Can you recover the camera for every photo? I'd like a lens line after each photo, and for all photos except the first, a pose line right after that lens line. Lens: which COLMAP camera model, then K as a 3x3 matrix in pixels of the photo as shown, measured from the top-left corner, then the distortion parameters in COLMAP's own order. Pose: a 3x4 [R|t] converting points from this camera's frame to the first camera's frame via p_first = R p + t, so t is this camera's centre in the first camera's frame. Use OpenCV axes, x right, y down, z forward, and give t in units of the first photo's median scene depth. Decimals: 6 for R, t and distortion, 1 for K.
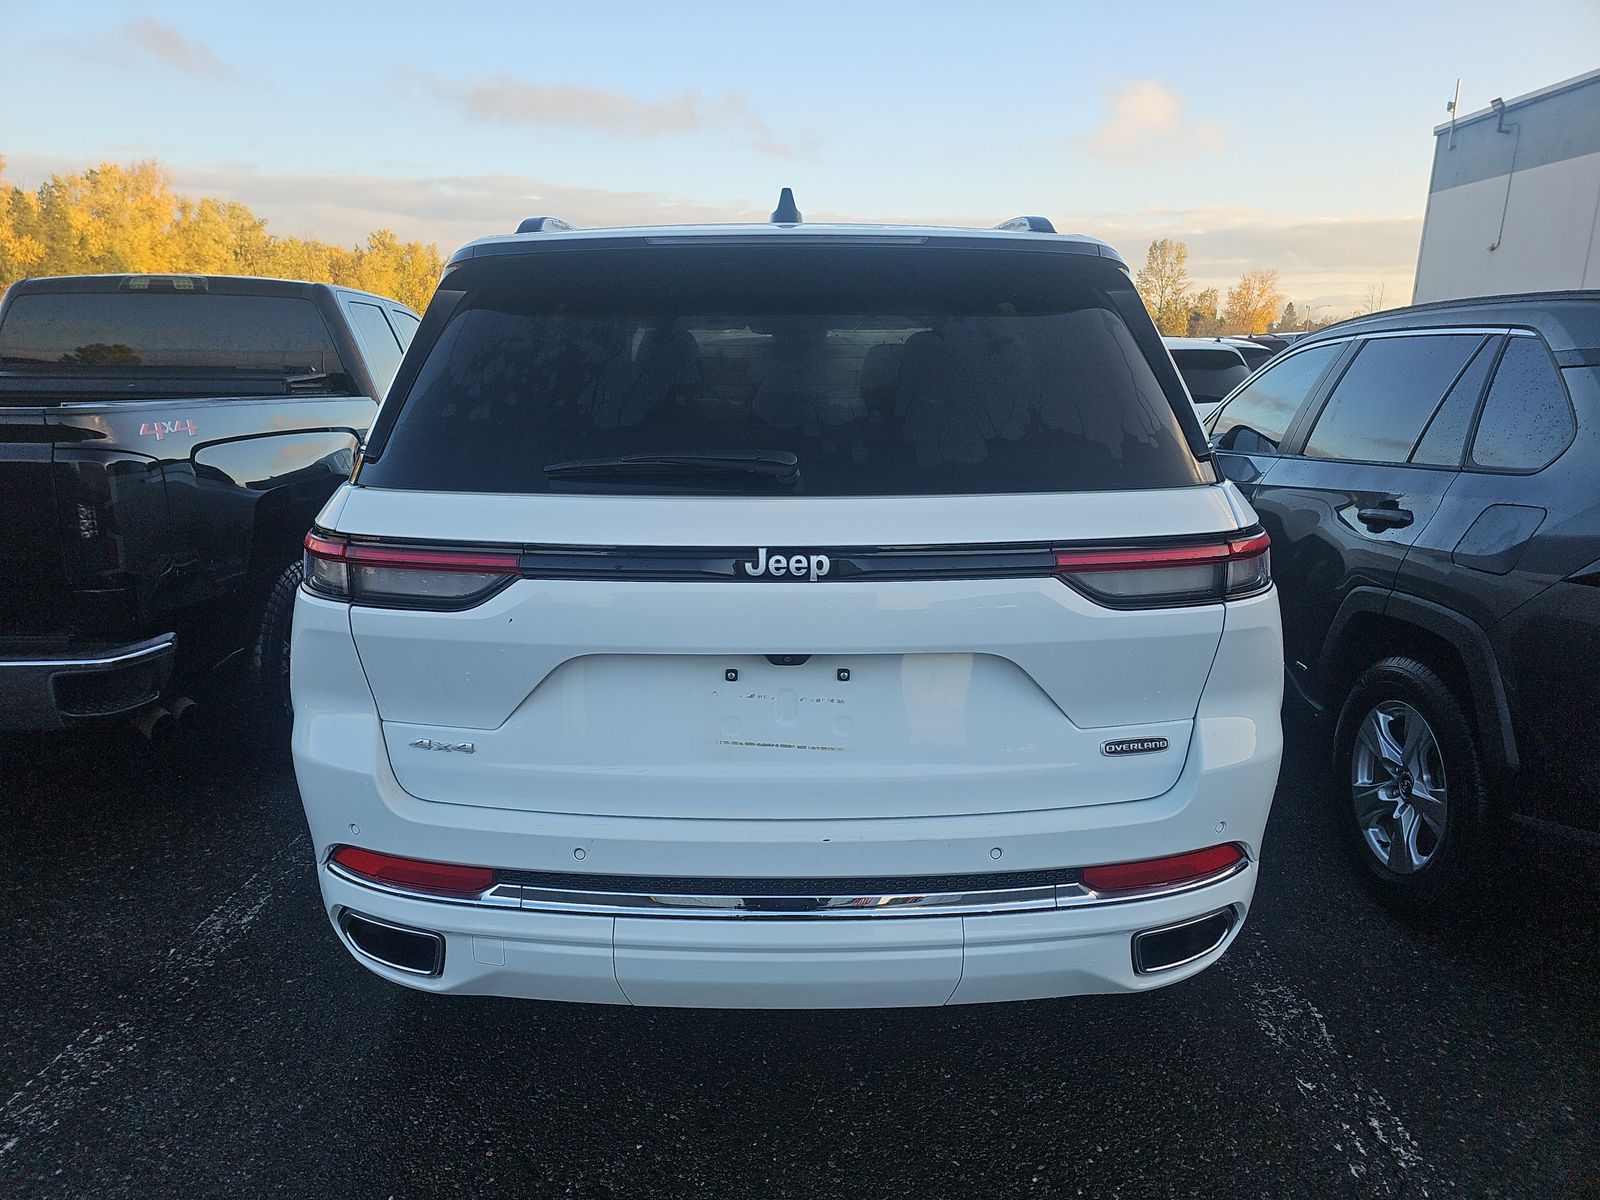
lens RADIAL K [[1051.1, 0, 800.0], [0, 1051.1, 600.0], [0, 0, 1]] dist [0.045163, -0.041345]
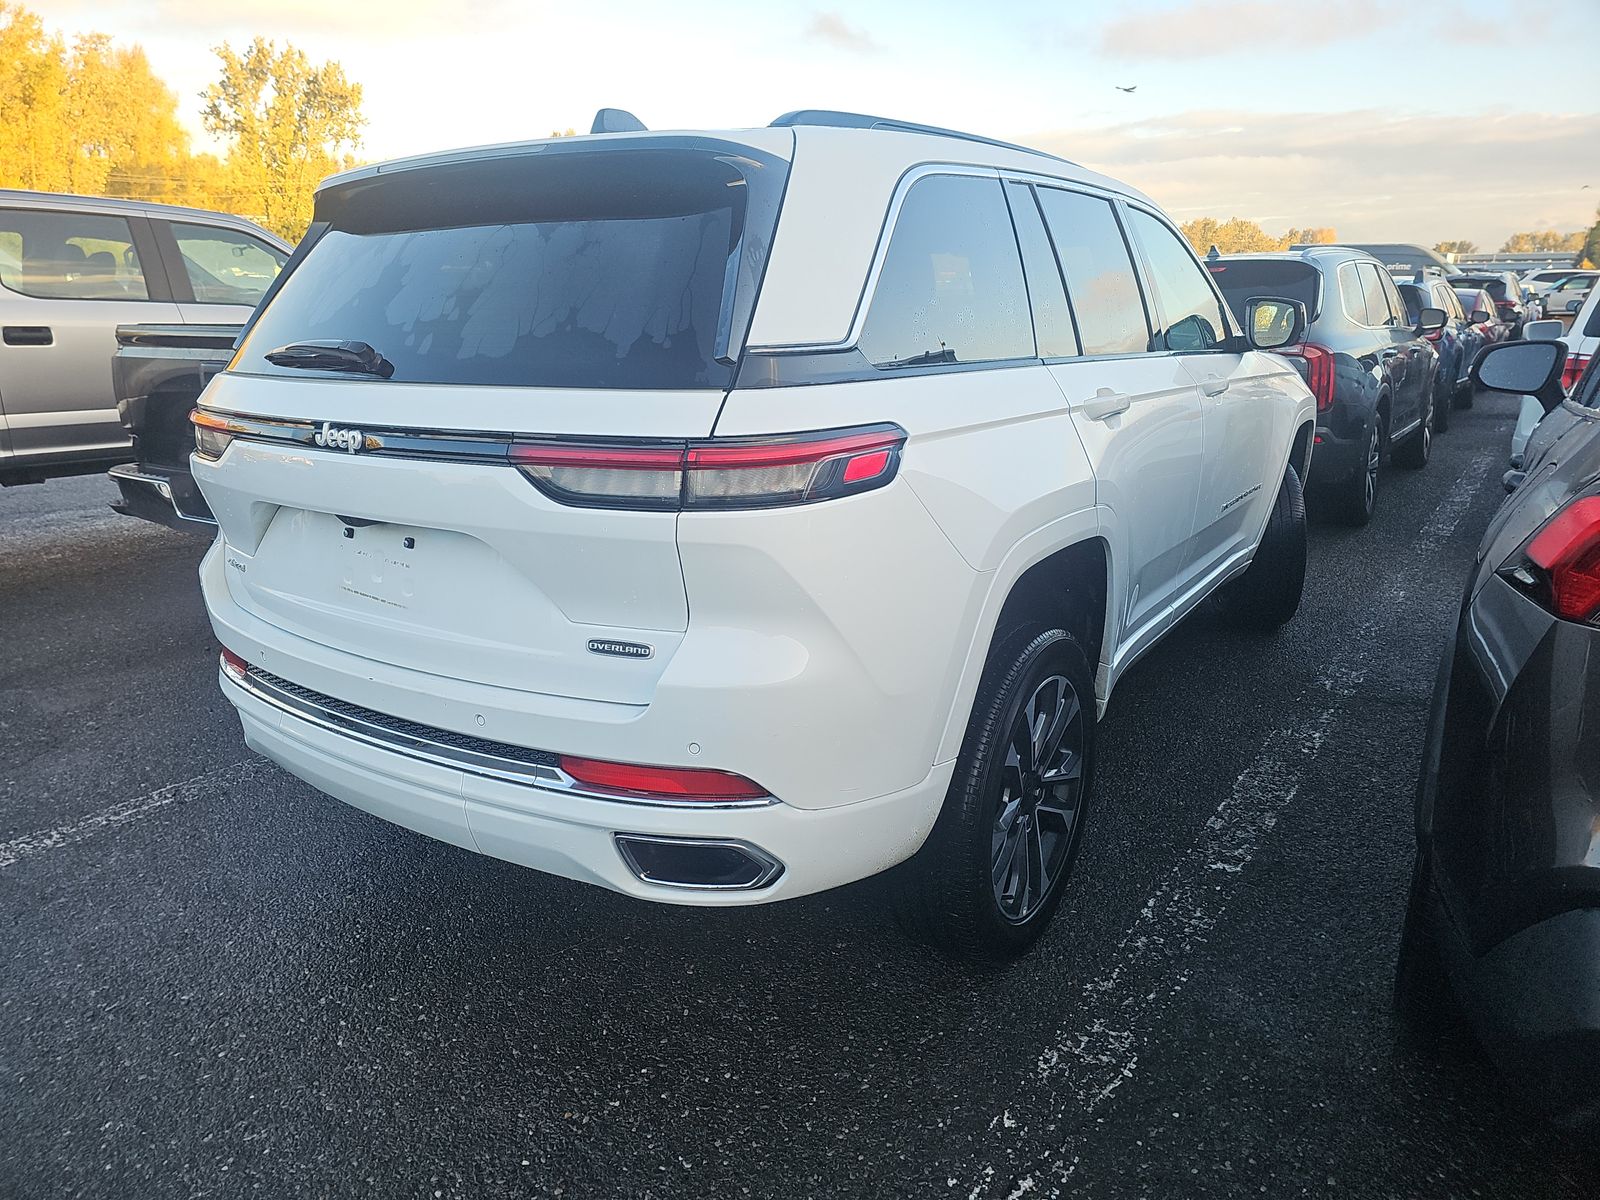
lens RADIAL K [[1051.1, 0, 800.0], [0, 1051.1, 600.0], [0, 0, 1]] dist [0.045163, -0.041345]
pose [[0.840309, 0.137063, -0.524495, 1.000139], [-0.112914, 0.990542, 0.077948, -0.004331], [0.530218, -0.006278, 0.847838, 0.250818]]
